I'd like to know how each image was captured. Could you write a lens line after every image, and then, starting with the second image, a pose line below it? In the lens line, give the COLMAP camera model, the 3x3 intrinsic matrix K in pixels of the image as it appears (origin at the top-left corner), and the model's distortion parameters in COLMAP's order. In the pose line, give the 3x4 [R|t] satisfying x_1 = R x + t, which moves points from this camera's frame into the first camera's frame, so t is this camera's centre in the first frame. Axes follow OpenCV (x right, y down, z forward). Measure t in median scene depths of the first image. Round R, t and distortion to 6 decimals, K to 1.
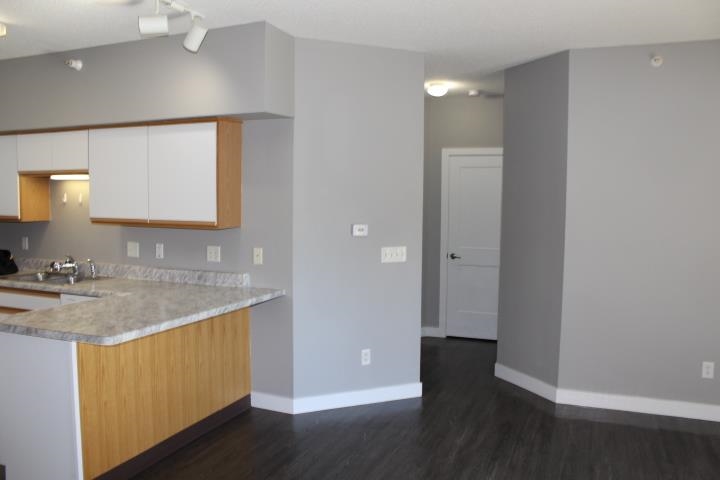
lens RADIAL K [[590.8, 0, 355.0], [0, 590.8, 239.4], [0, 0, 1]] dist [-0.166256, 0.145434]
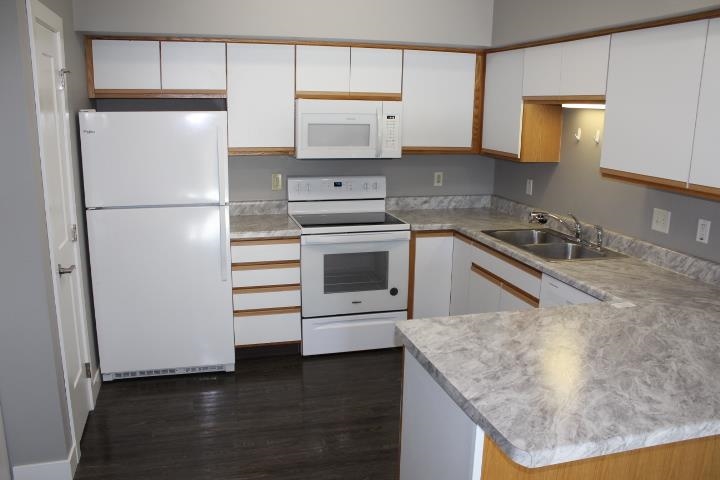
lens RADIAL K [[590.8, 0, 355.0], [0, 590.8, 239.4], [0, 0, 1]] dist [-0.166256, 0.145434]
pose [[0.609045, 0.174646, -0.773669, -0.094471], [-0.065952, 0.983229, 0.170032, -0.048863], [0.790389, -0.052532, 0.610349, 0.337512]]
